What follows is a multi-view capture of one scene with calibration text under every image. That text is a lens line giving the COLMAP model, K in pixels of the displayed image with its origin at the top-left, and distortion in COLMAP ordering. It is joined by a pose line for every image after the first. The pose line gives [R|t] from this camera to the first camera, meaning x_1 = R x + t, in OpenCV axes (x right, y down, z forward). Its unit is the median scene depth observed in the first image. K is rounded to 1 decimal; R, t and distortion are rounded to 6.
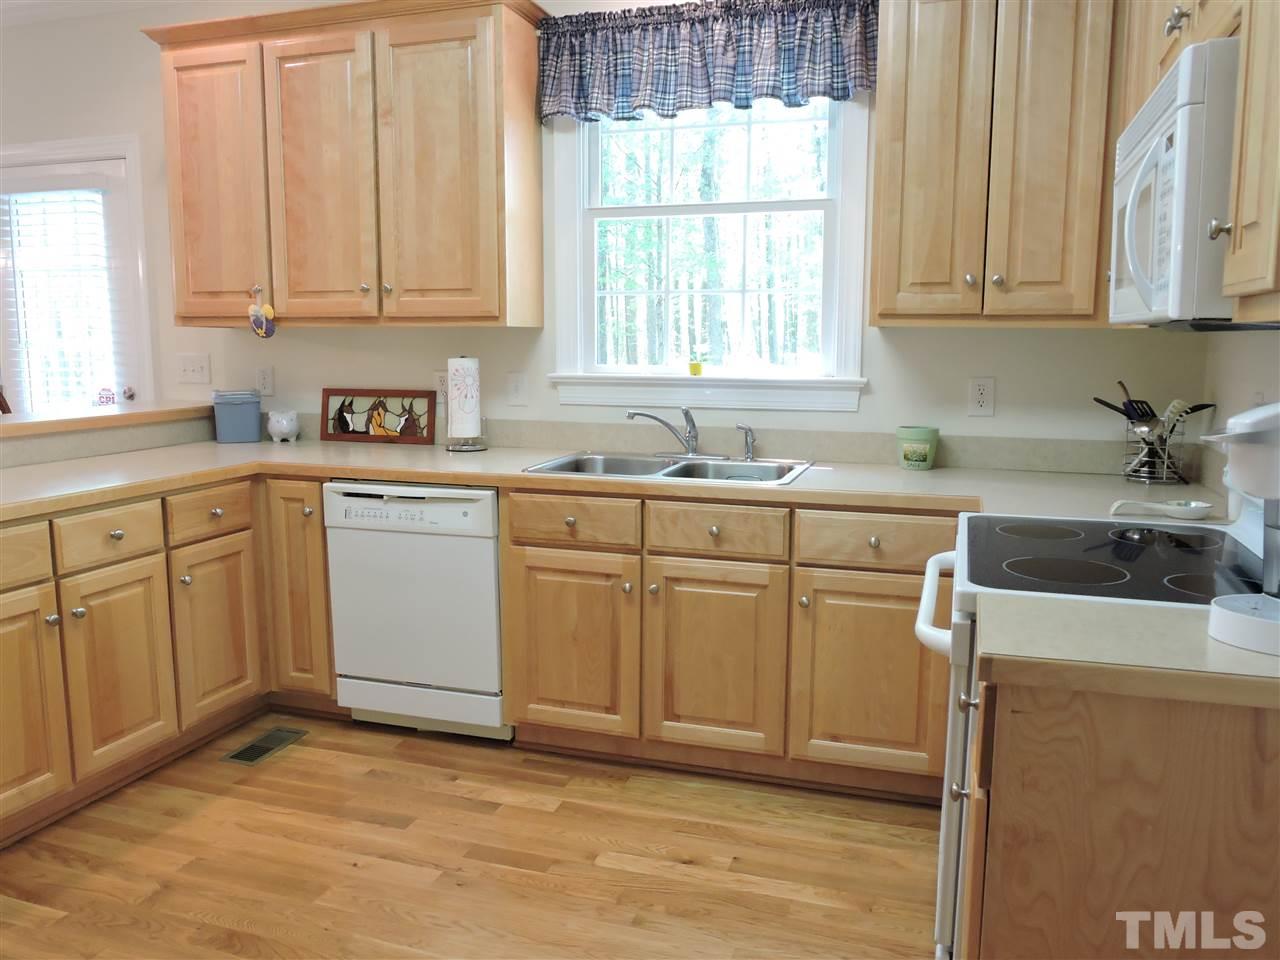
lens RADIAL K [[994.7, 0, 645.5], [0, 994.7, 475.1], [0, 0, 1]] dist [-0.018389, -0.009213]
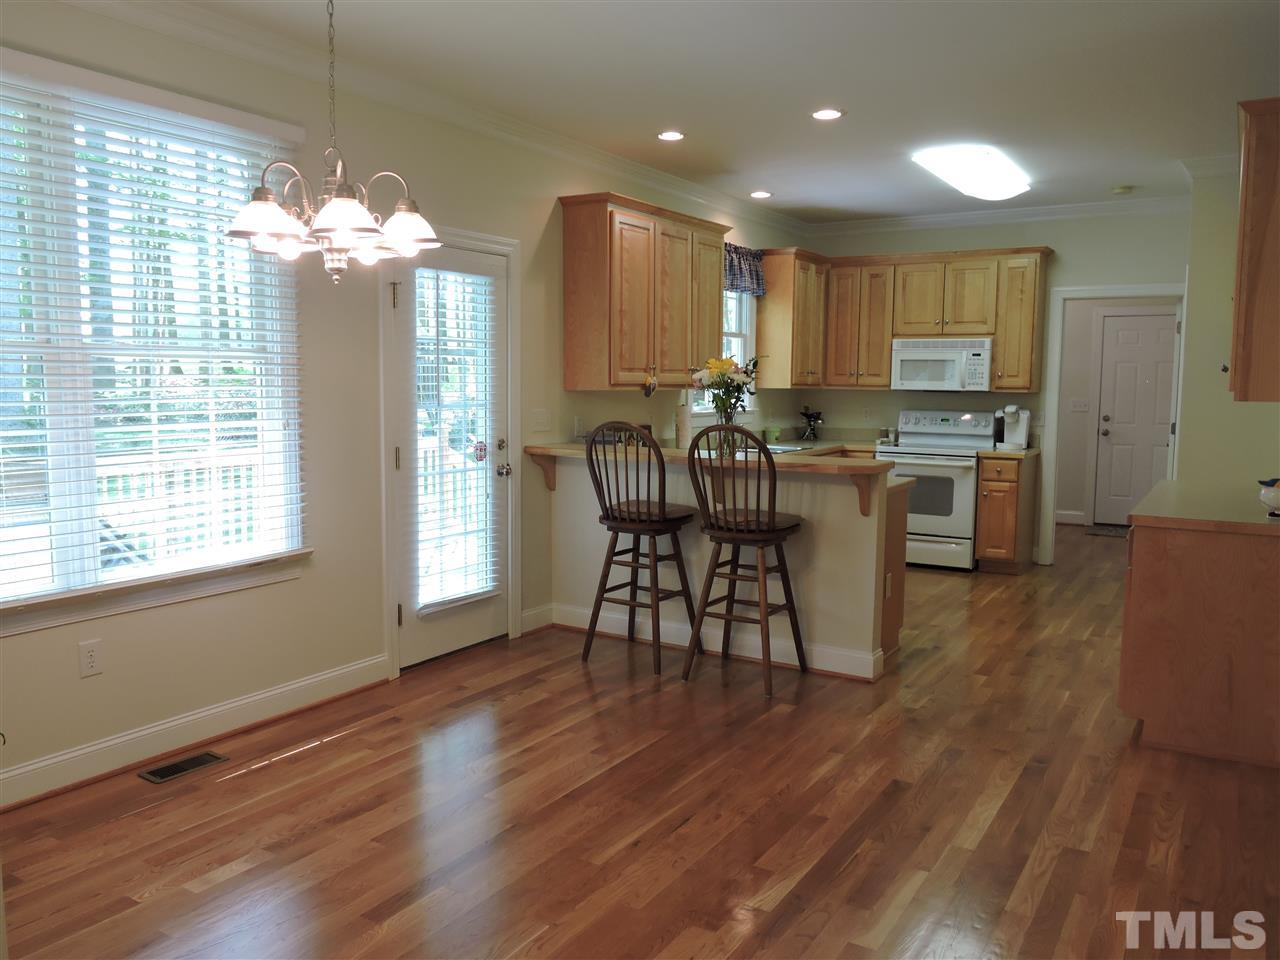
lens RADIAL K [[994.7, 0, 640.4], [0, 994.7, 476.8], [0, 0, 1]] dist [-0.018389, -0.009213]
pose [[0.231996, -0.100205, 0.967542, -1.901701], [0.123788, 0.989634, 0.072812, -0.124172], [-0.964808, 0.102878, 0.241995, 0.604914]]
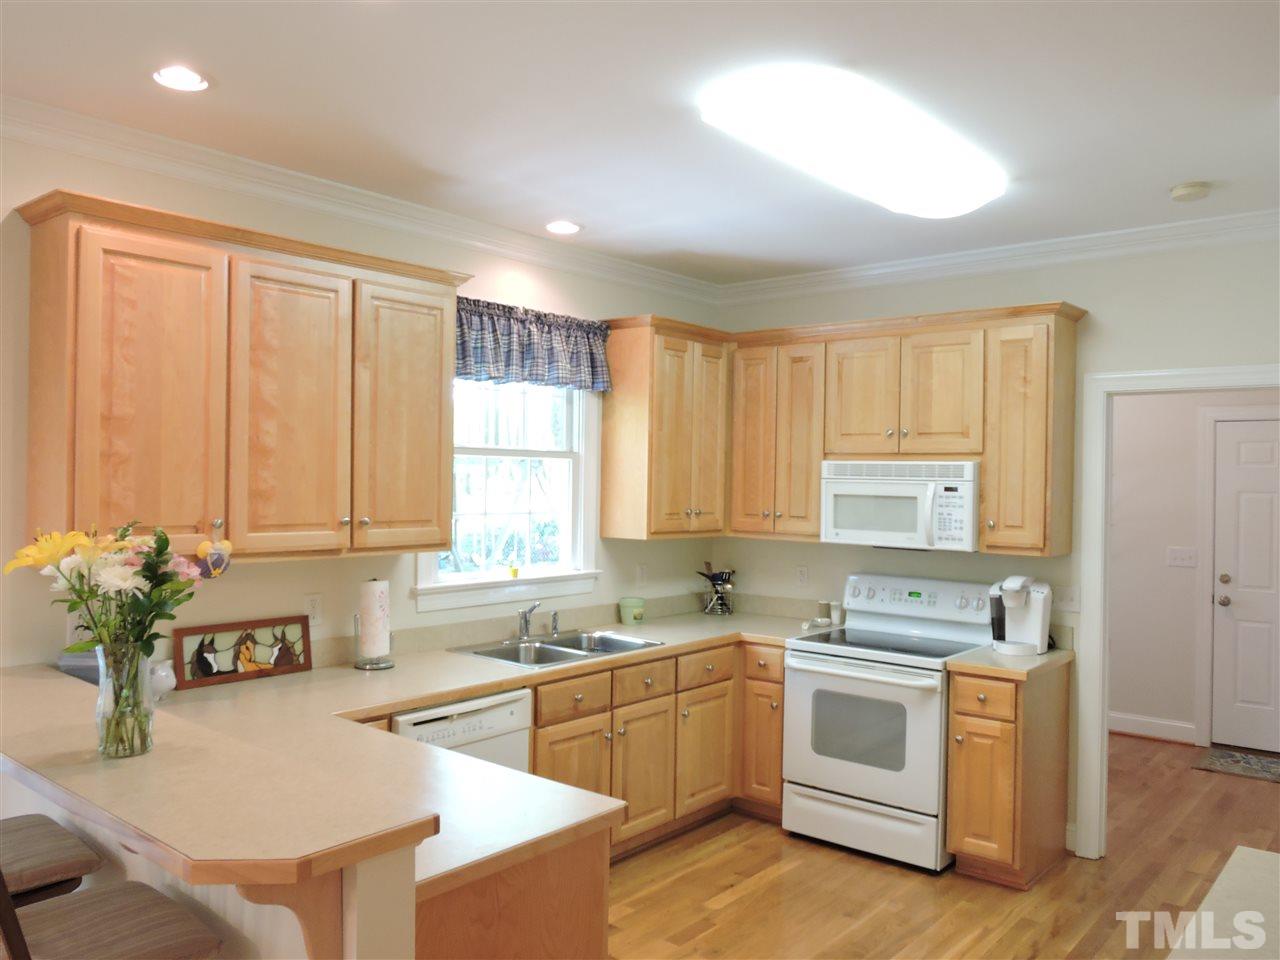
lens RADIAL K [[994.7, 0, 634.6], [0, 994.7, 480.0], [0, 0, 1]] dist [-0.018389, -0.009213]
pose [[0.374818, -0.000747, 0.927098, -1.005517], [0.110895, 0.992856, -0.044033, -0.138747], [-0.920442, 0.119315, 0.372223, 0.315836]]
